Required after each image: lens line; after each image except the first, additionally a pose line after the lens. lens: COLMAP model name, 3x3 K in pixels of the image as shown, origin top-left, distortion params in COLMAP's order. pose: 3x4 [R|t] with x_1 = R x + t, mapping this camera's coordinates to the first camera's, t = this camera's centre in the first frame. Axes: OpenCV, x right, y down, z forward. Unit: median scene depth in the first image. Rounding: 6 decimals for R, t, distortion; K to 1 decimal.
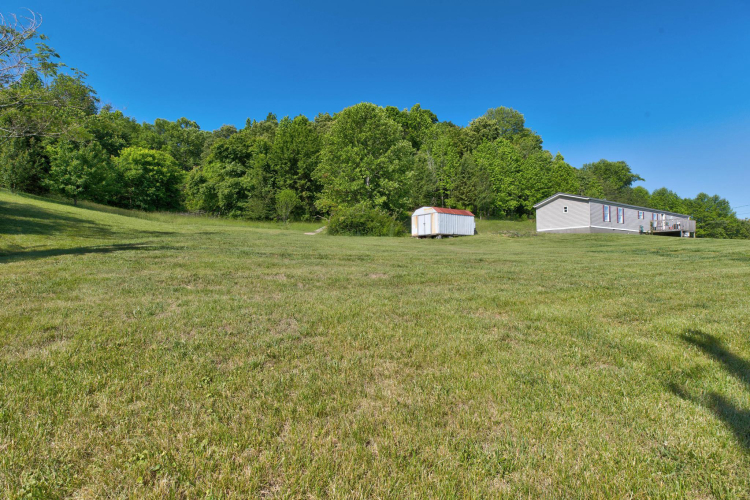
lens RADIAL K [[338.6, 0, 370.7], [0, 338.6, 250.5], [0, 0, 1]] dist [0.004208, -0.000729]
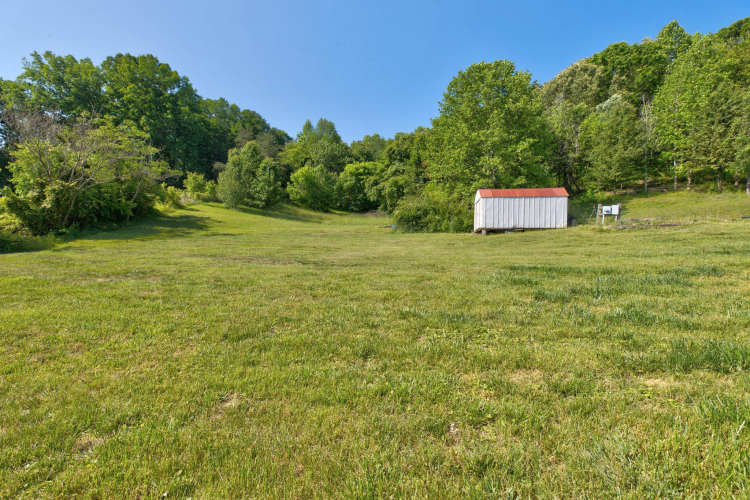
lens RADIAL K [[338.6, 0, 374.8], [0, 338.6, 245.0], [0, 0, 1]] dist [0.004208, -0.000729]
pose [[0.704354, 0.008082, -0.709803, 2.772962], [-0.003022, 0.999960, 0.008387, -0.101330], [0.709843, -0.003763, 0.704350, 1.829096]]
